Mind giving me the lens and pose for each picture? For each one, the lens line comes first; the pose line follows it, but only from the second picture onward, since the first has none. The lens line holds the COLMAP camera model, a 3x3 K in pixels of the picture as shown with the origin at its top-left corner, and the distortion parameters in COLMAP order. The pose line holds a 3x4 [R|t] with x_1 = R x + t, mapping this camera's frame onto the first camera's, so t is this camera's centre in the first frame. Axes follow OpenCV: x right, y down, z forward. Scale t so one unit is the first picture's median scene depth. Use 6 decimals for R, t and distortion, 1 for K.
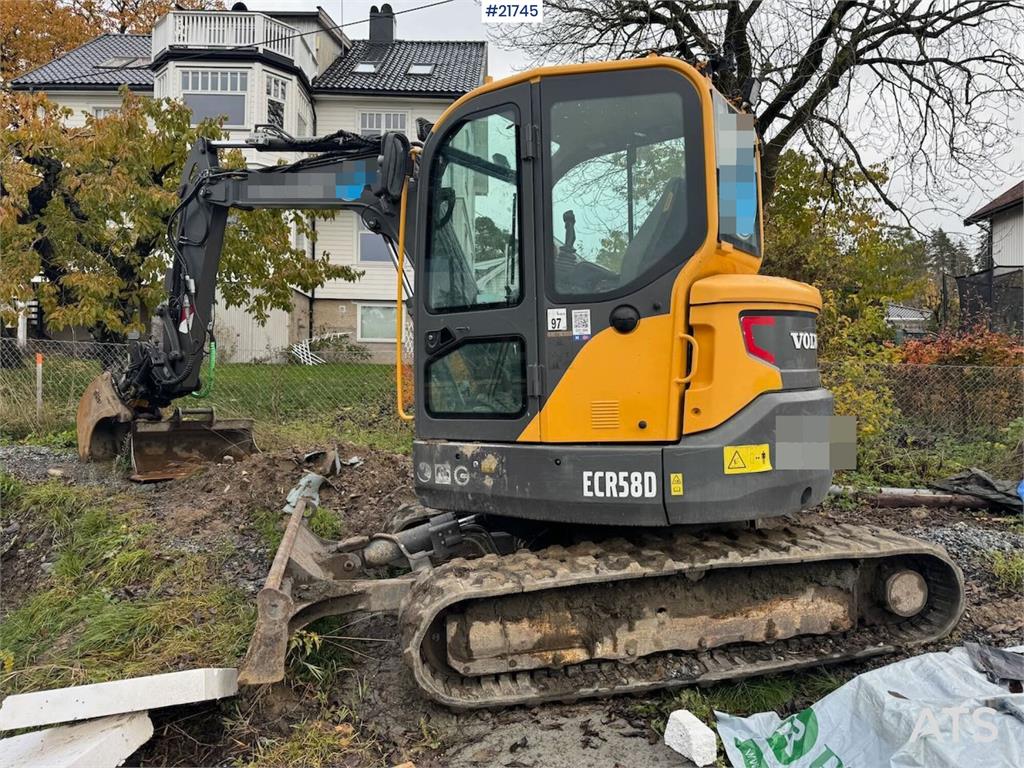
lens RADIAL K [[712.7, 0, 514.6], [0, 712.7, 387.1], [0, 0, 1]] dist [0.049237, -0.045133]
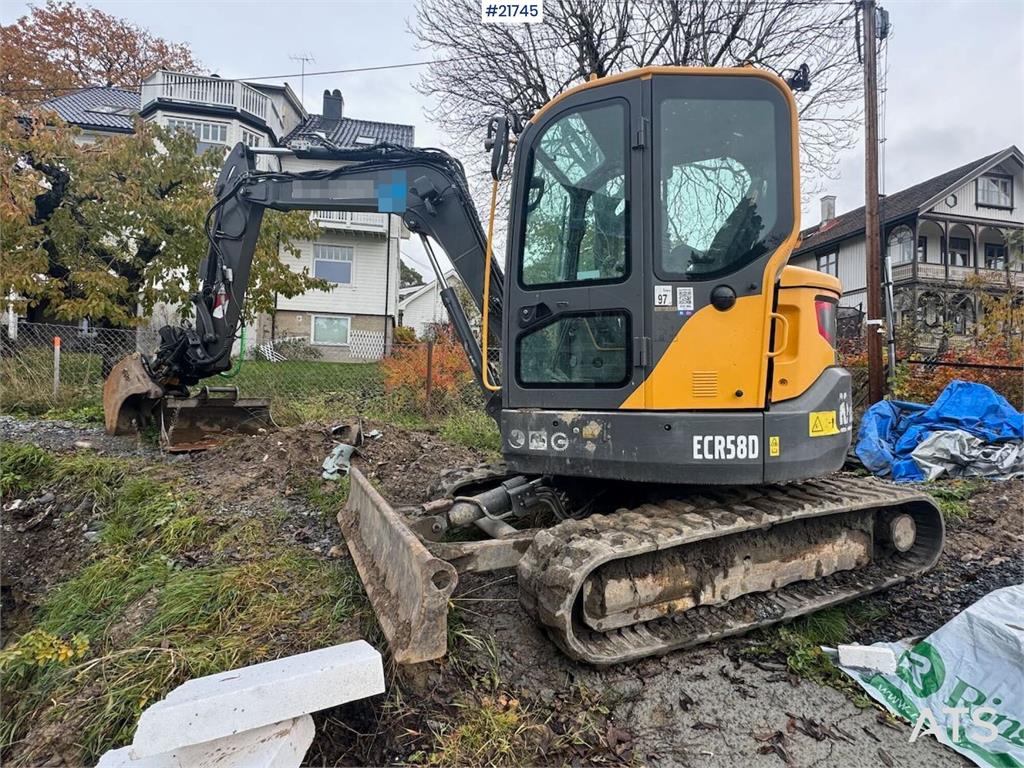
lens RADIAL K [[509.2, 0, 512.0], [0, 509.2, 384.0], [0, 0, 1]] dist [-0.000183, 0.000524]
pose [[0.981946, 0.014997, 0.188567, -0.224858], [-0.014435, 0.999886, -0.004353, 0.032514], [-0.188611, 0.001552, 0.982051, 0.200888]]
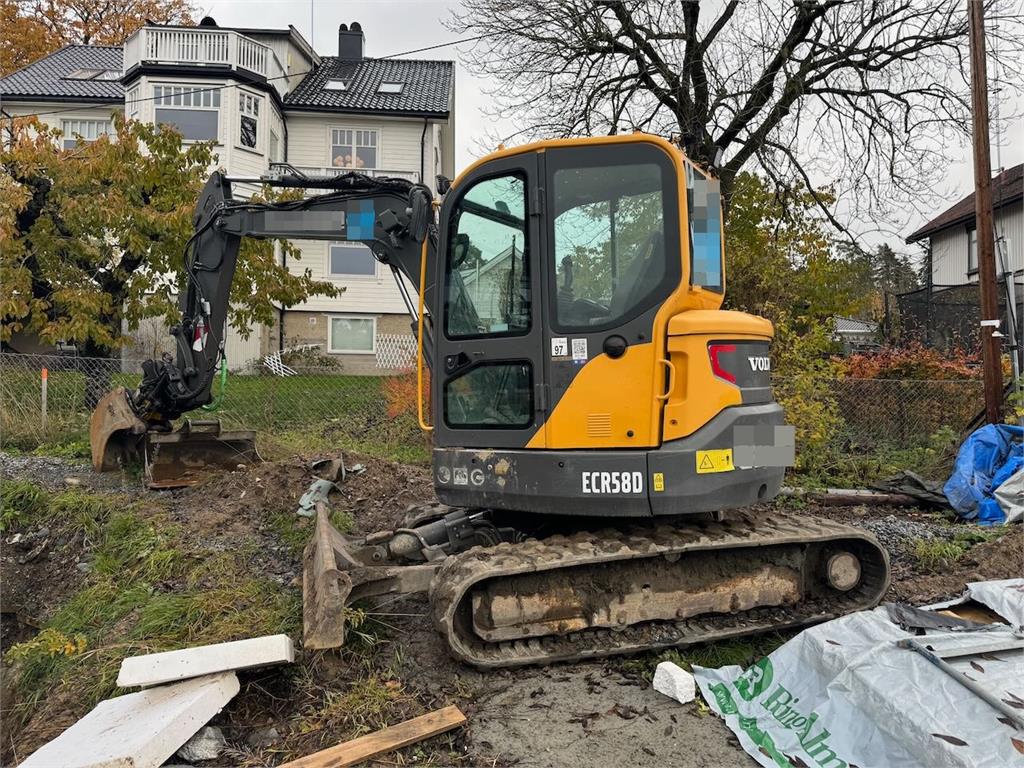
lens RADIAL K [[708.9, 0, 514.9], [0, 708.9, 384.7], [0, 0, 1]] dist [0.066221, -0.065626]
pose [[0.998526, -0.001227, 0.054266, -0.058783], [0.002135, 0.999859, -0.016673, -0.007613], [-0.054238, 0.016764, 0.998387, -0.143137]]
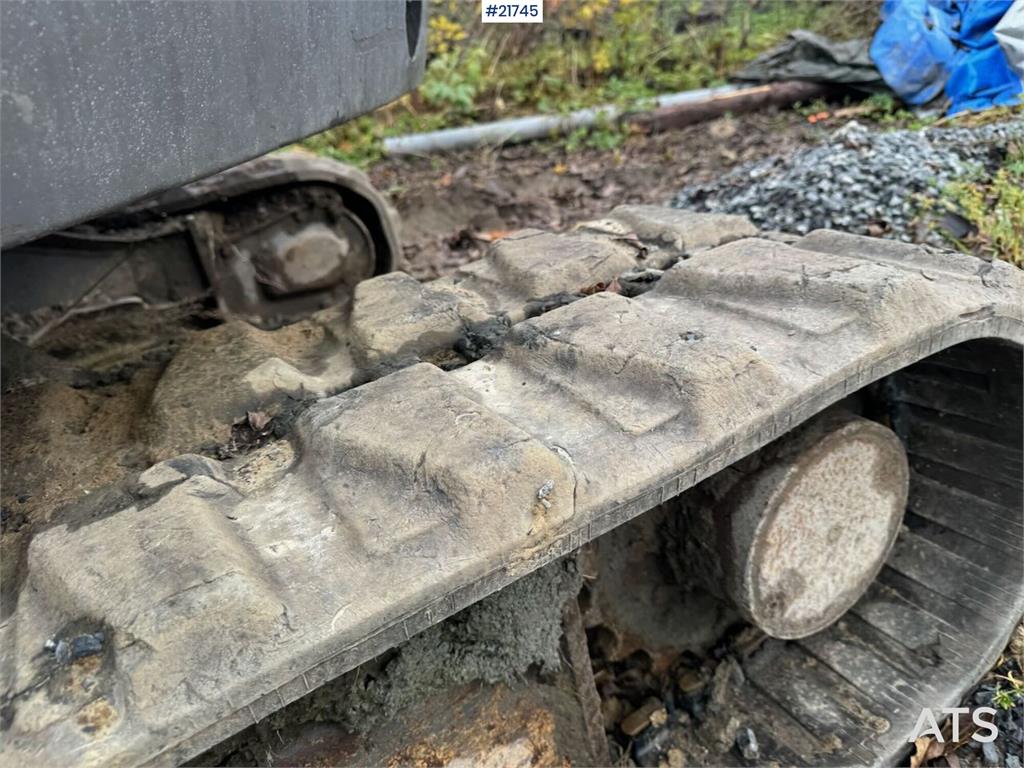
lens RADIAL K [[711.3, 0, 512.0], [0, 711.3, 384.0], [0, 0, 1]] dist [0.075397, -0.104414]
pose [[0.942299, -0.268092, 0.200496, 0.335037], [0.161804, 0.889030, 0.428305, 0.117981], [-0.293072, -0.371151, 0.881111, 0.668020]]
